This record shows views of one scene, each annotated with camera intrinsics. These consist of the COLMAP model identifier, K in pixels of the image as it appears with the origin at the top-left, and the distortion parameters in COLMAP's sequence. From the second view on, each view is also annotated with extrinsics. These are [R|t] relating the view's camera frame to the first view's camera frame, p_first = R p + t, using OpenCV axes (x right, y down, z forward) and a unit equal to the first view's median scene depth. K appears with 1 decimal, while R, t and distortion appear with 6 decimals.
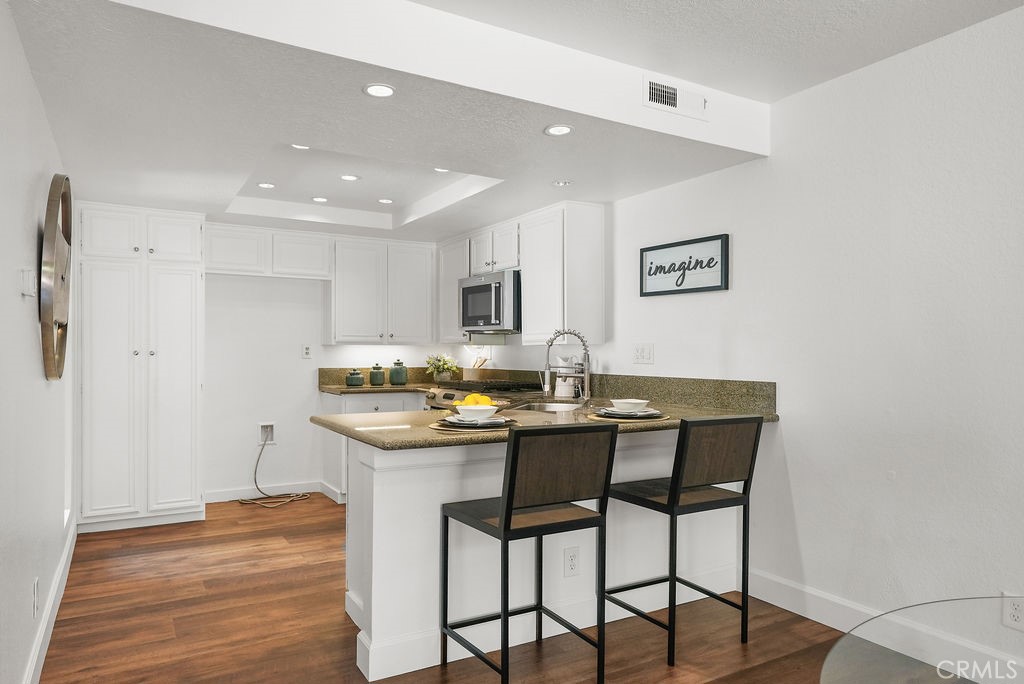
lens RADIAL K [[662.6, 0, 508.7], [0, 662.6, 356.6], [0, 0, 1]] dist [-0.001496, 0.001640]
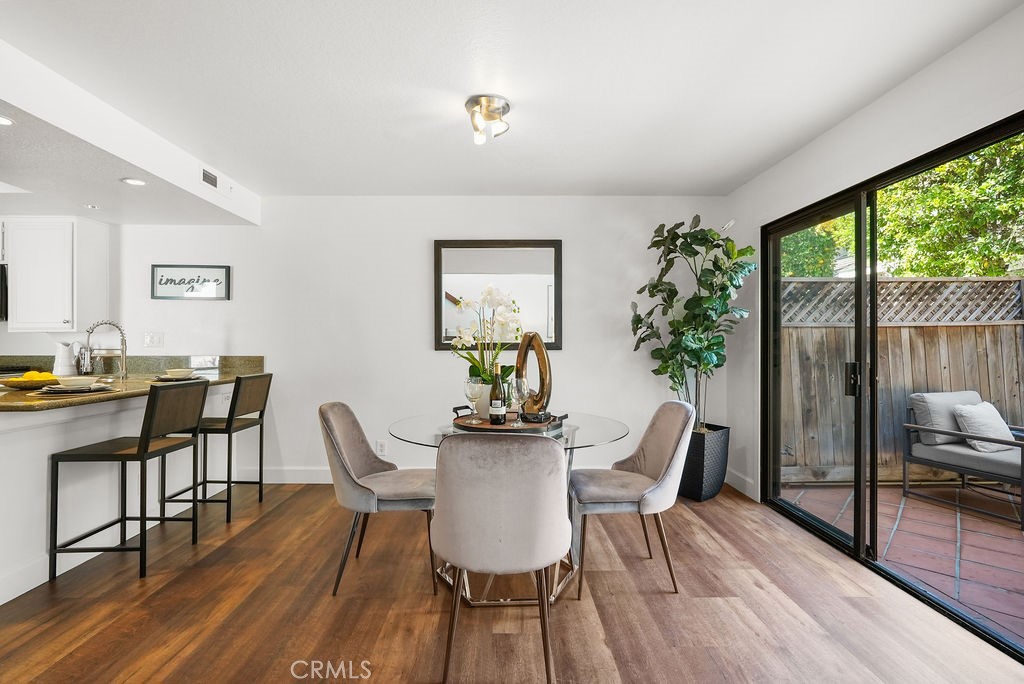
lens RADIAL K [[476.8, 0, 506.3], [0, 476.8, 338.9], [0, 0, 1]] dist [0.000158, 0.000567]
pose [[0.498354, 0.006085, 0.866952, -0.313618], [0.005184, 0.999937, -0.009998, 0.008440], [-0.866958, 0.009477, 0.498291, -0.154475]]
